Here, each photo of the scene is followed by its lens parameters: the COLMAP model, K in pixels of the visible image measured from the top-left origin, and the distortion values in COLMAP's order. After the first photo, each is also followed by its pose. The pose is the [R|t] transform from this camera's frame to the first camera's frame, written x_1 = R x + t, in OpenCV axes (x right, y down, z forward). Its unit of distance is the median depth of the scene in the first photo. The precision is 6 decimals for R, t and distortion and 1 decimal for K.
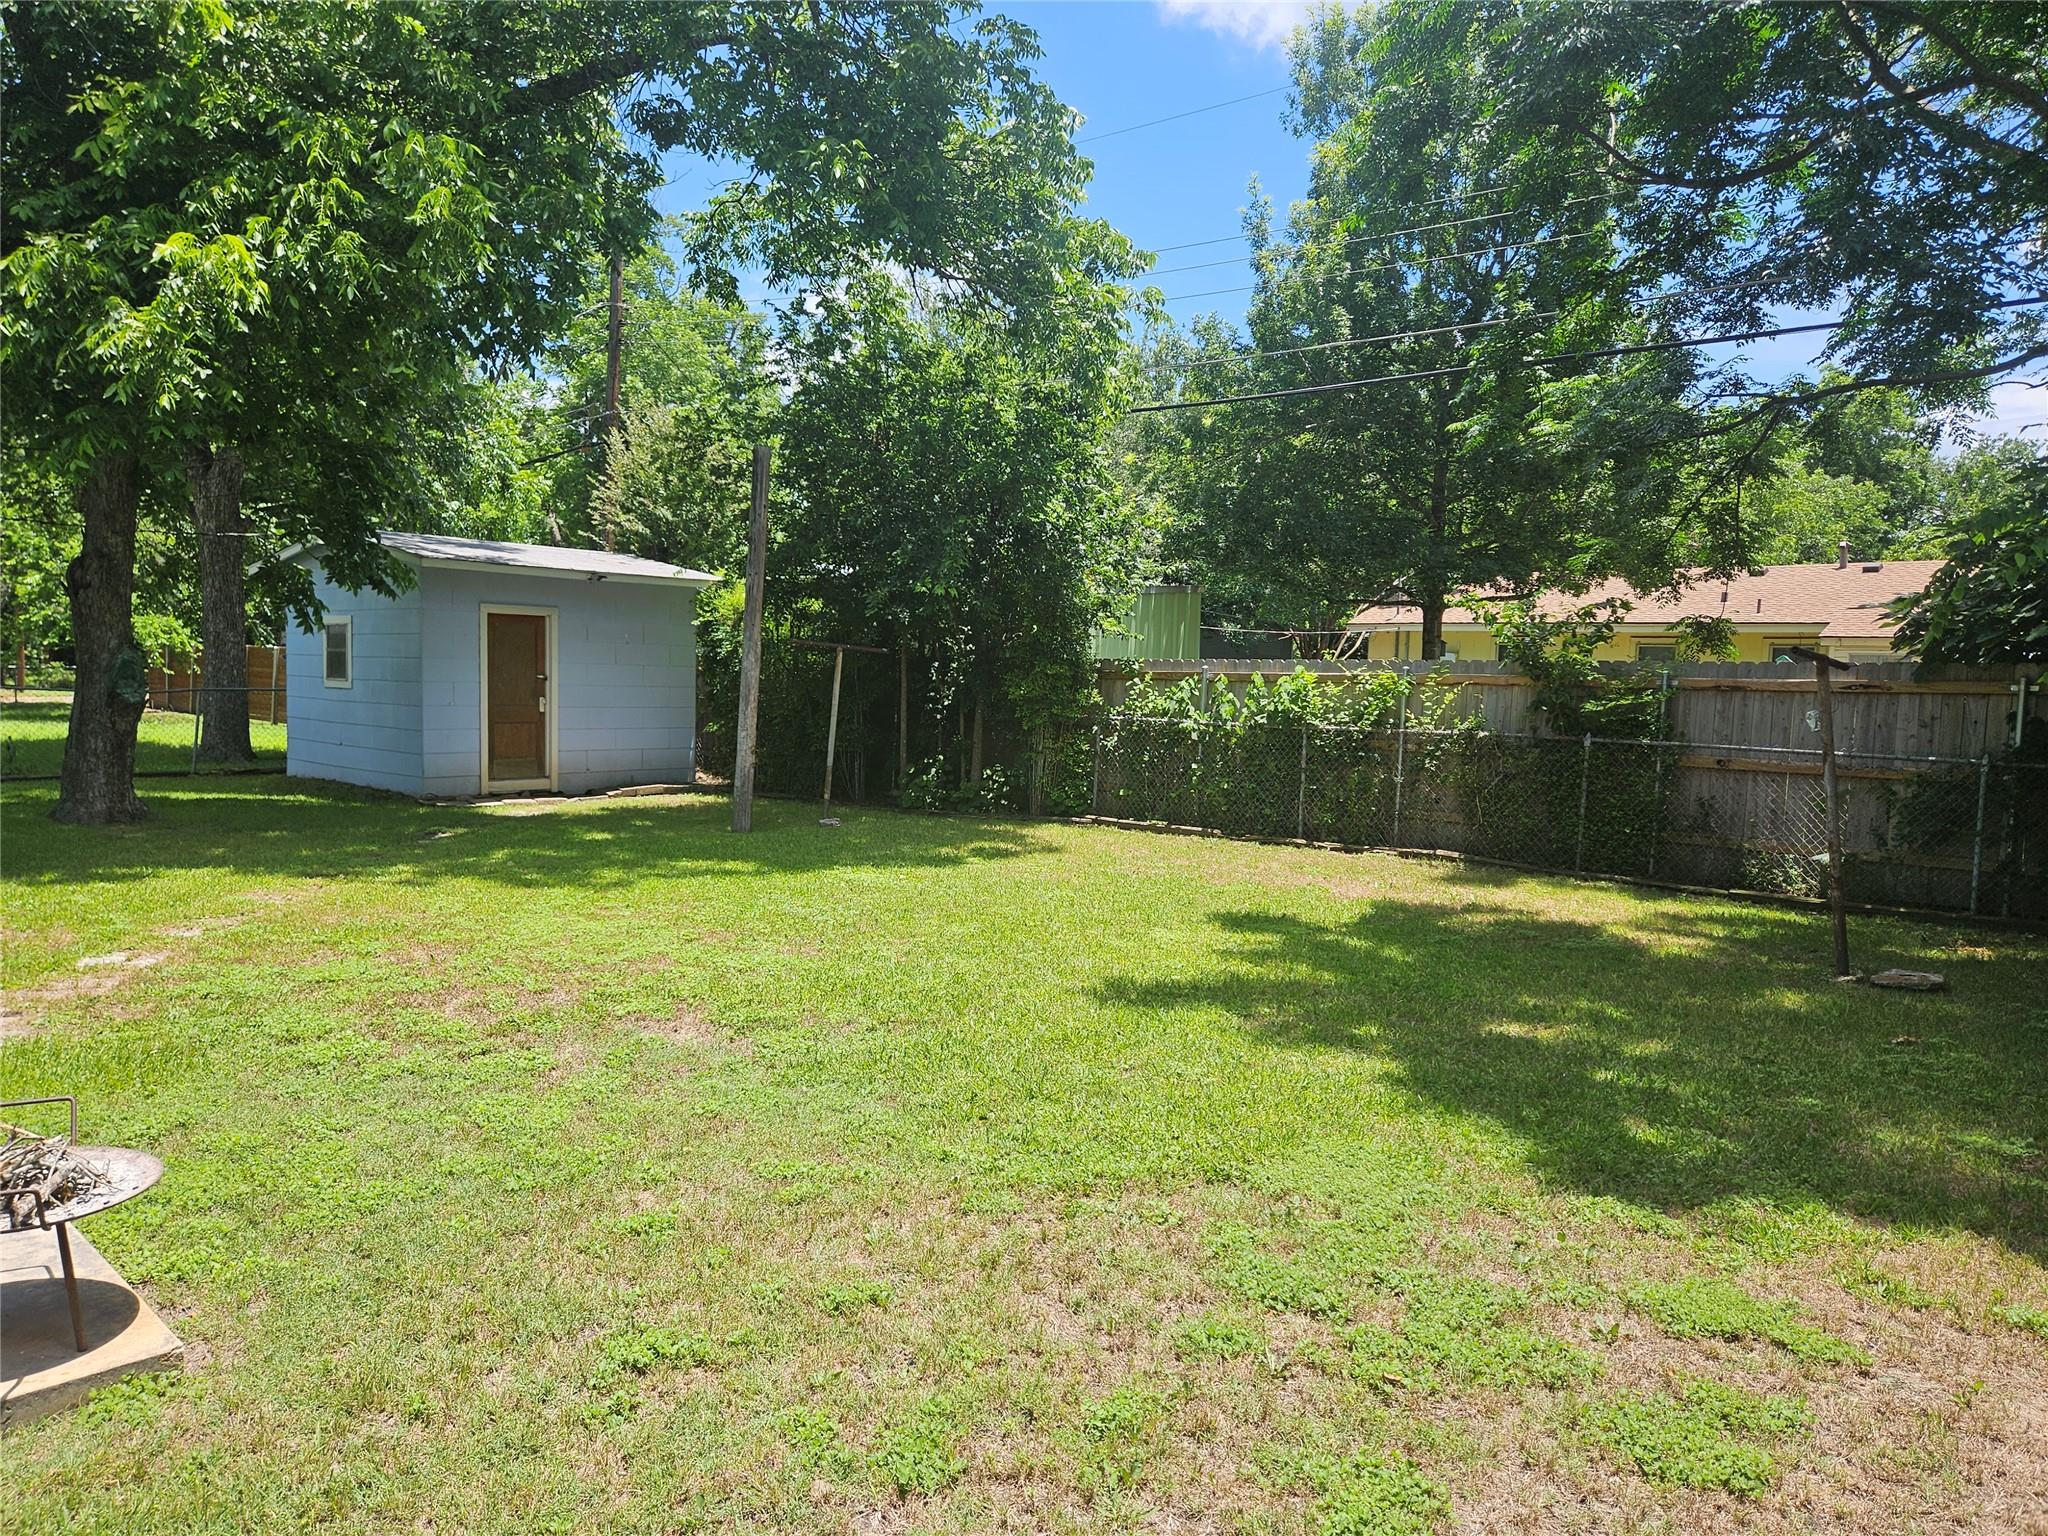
lens RADIAL K [[1365.6, 0, 1025.1], [0, 1365.6, 770.8], [0, 0, 1]] dist [0.057270, -0.044029]
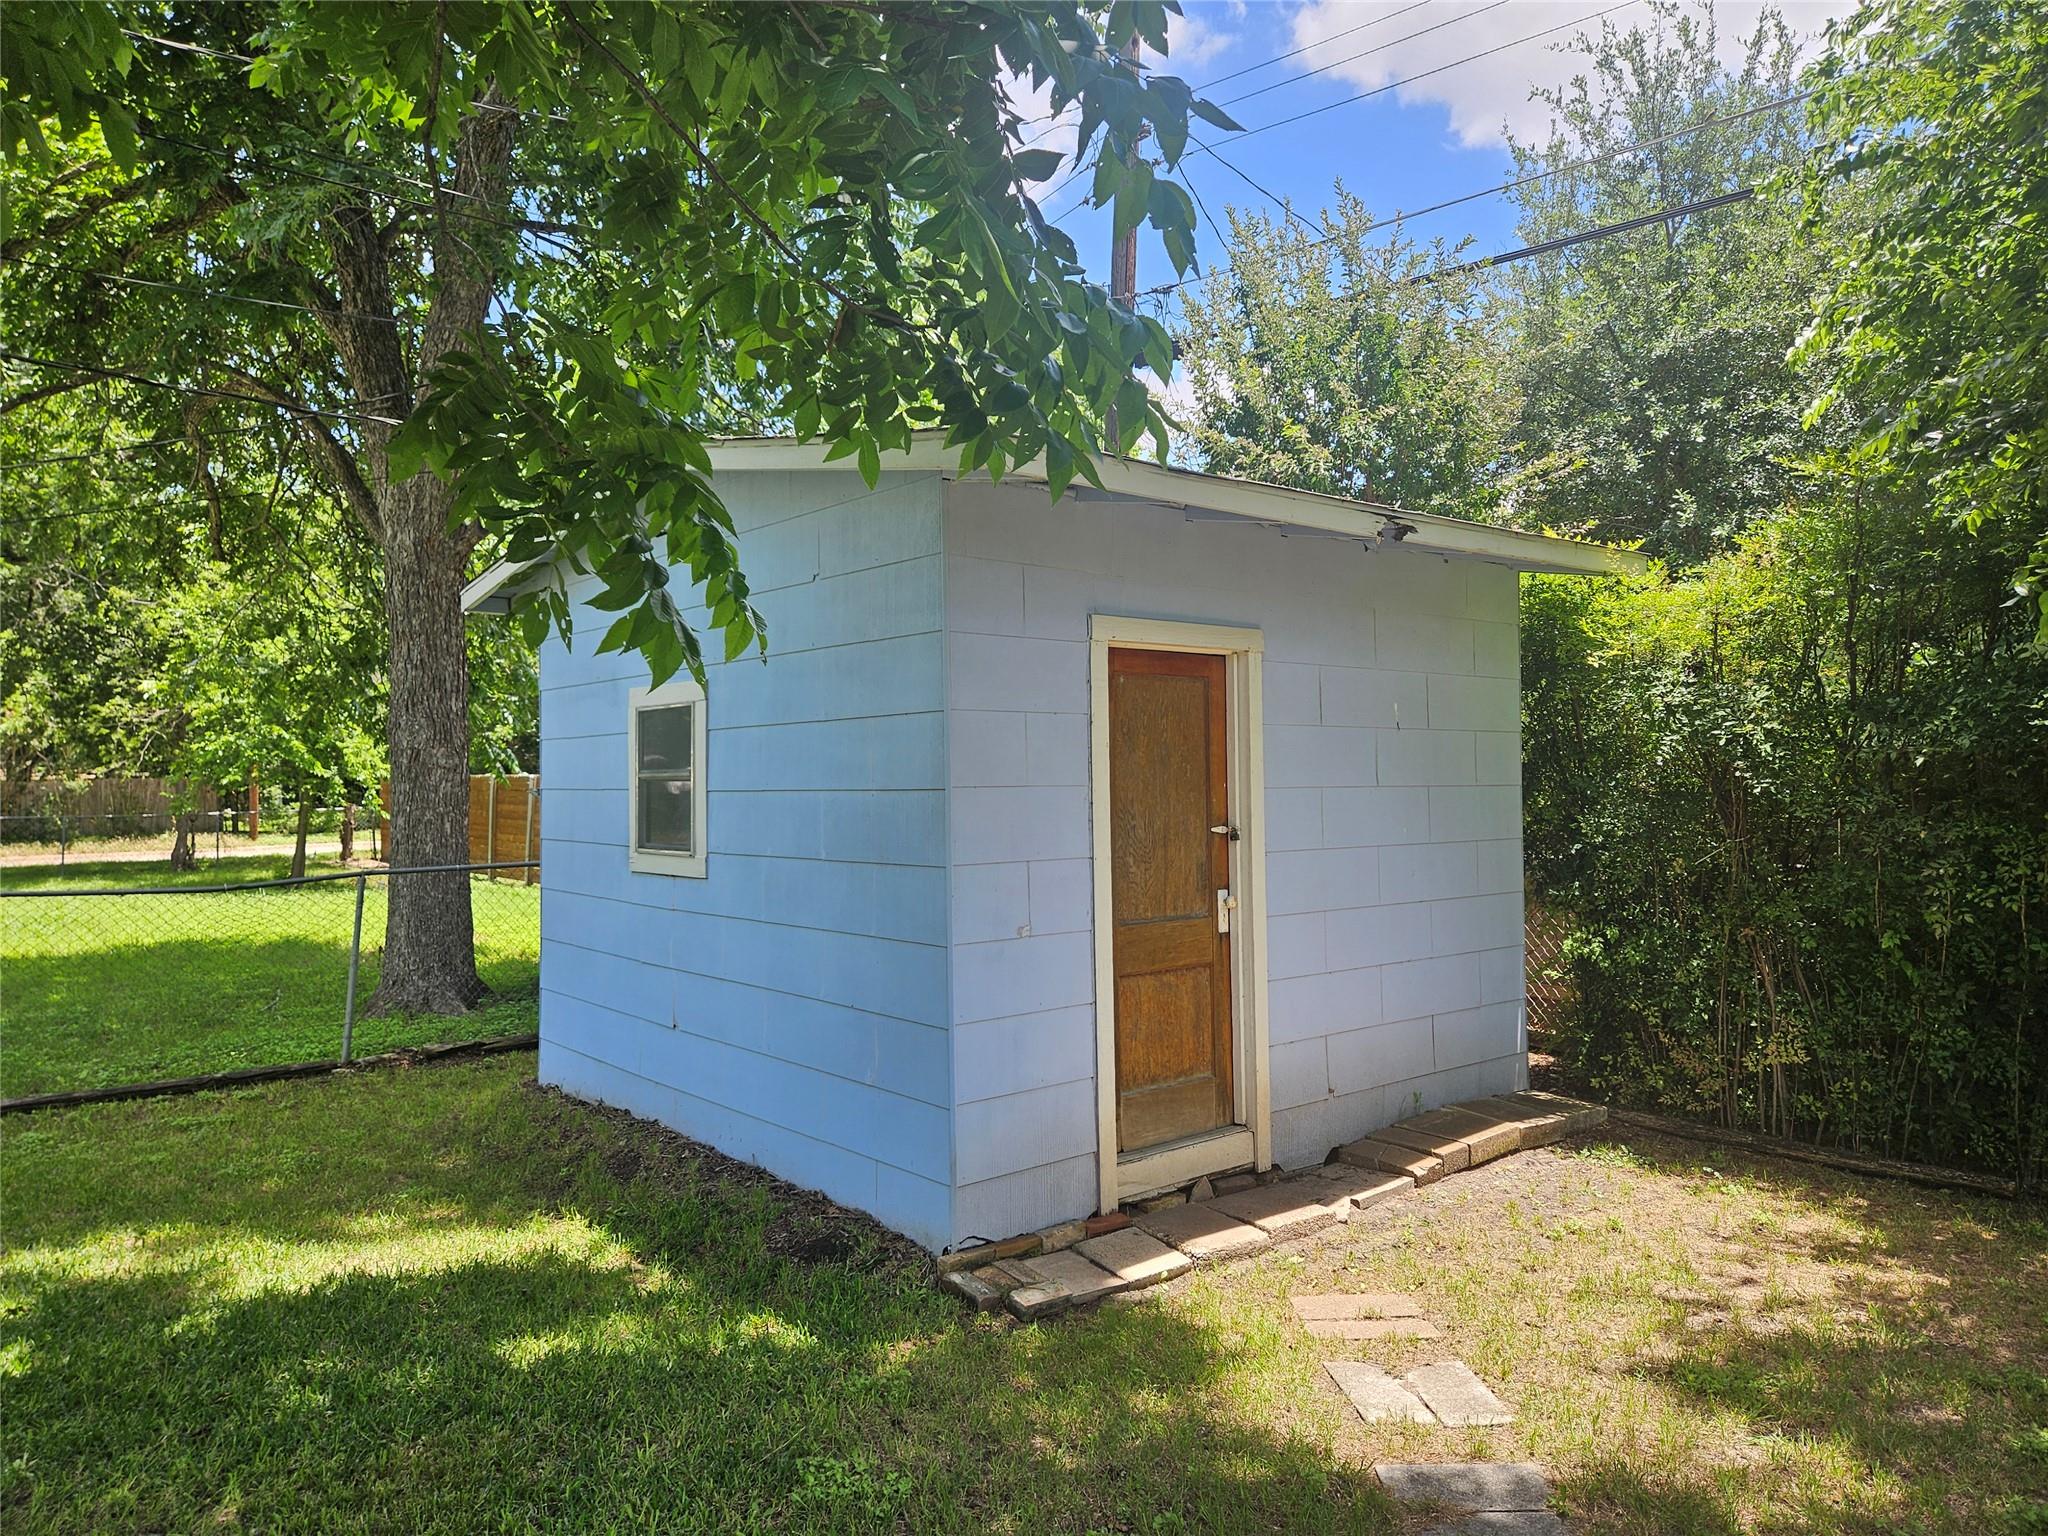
lens RADIAL K [[1365.6, 0, 1023.7], [0, 1365.6, 768.1], [0, 0, 1]] dist [0.057270, -0.044029]
pose [[0.988692, -0.034315, -0.145985, -0.267219], [0.022590, 0.996439, -0.081232, -0.043645], [0.148252, 0.077016, 0.985946, 0.498411]]
